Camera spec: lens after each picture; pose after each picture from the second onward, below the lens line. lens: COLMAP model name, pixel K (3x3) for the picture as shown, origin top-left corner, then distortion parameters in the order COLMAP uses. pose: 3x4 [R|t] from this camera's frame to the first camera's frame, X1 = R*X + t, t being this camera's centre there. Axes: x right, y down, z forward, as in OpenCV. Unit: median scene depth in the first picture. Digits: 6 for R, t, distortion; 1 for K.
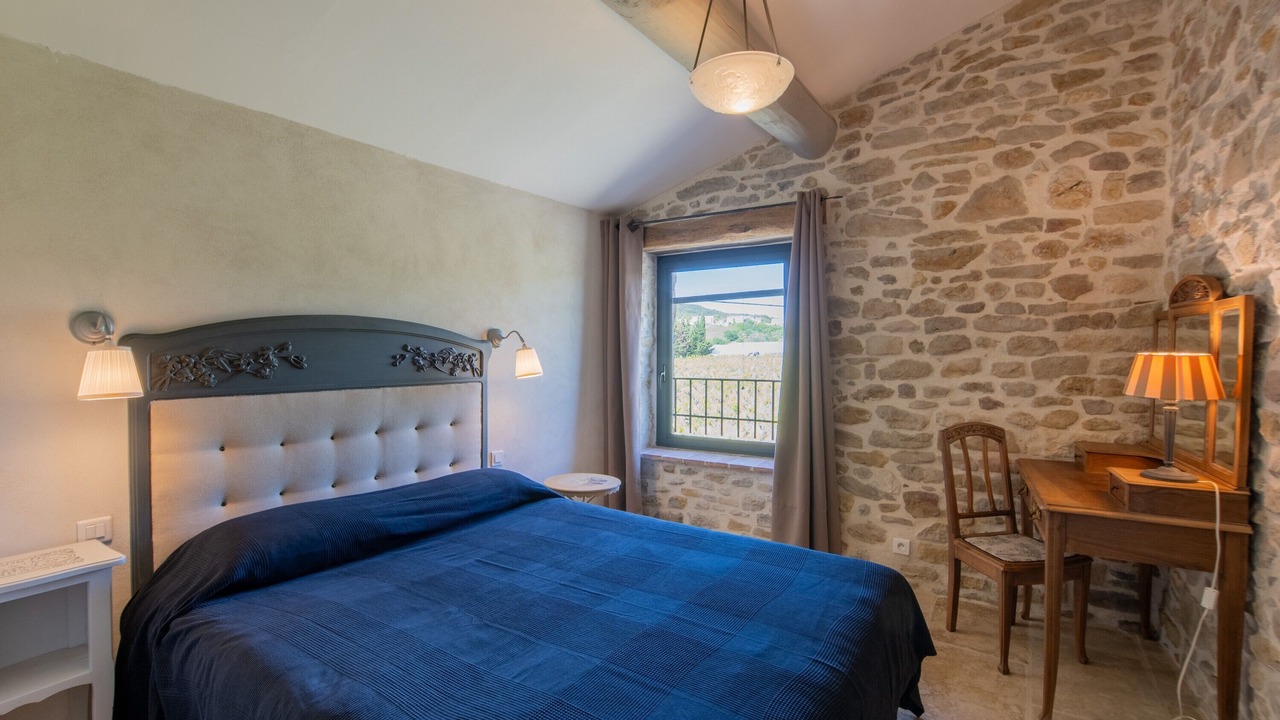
lens RADIAL K [[574.0, 0, 632.4], [0, 574.0, 357.4], [0, 0, 1]] dist [-0.021856, 0.000781]
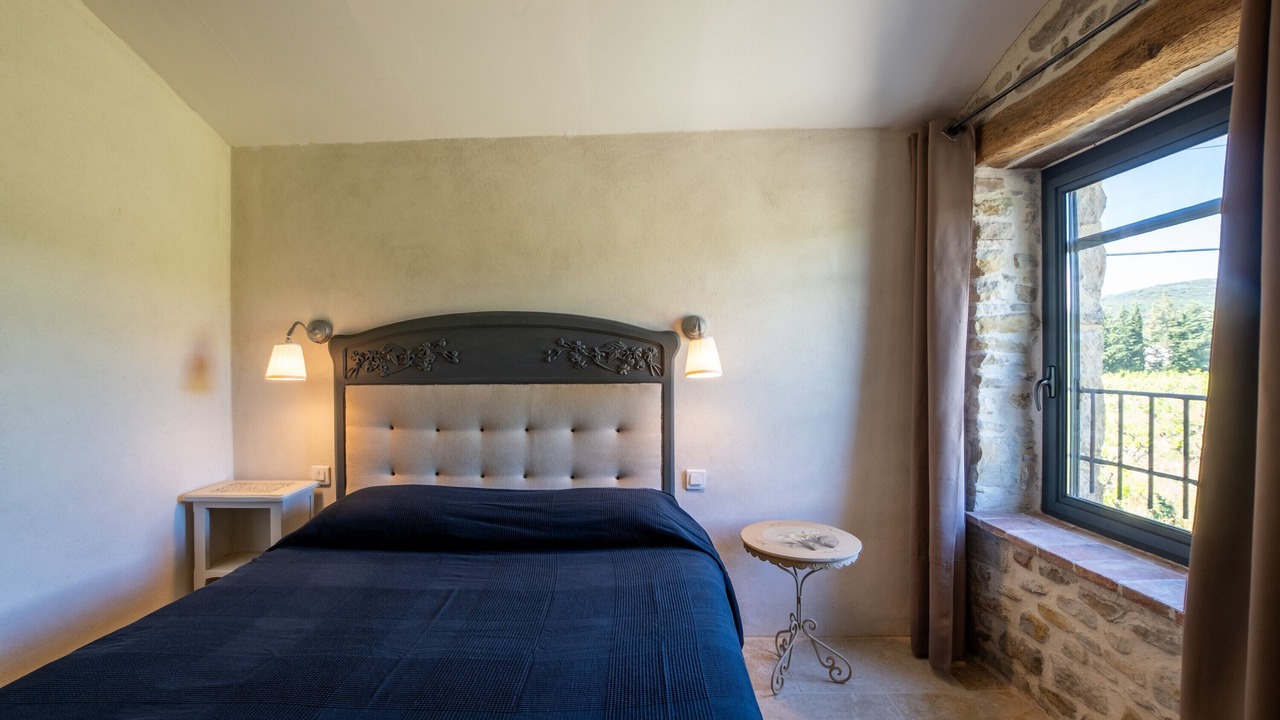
lens RADIAL K [[574.0, 0, 632.4], [0, 574.0, 357.4], [0, 0, 1]] dist [-0.021856, 0.000781]
pose [[0.547940, -0.000571, -0.836517, 0.406800], [-0.000807, 0.999999, -0.001211, 0.008051], [0.836517, 0.001339, 0.547939, 0.533205]]
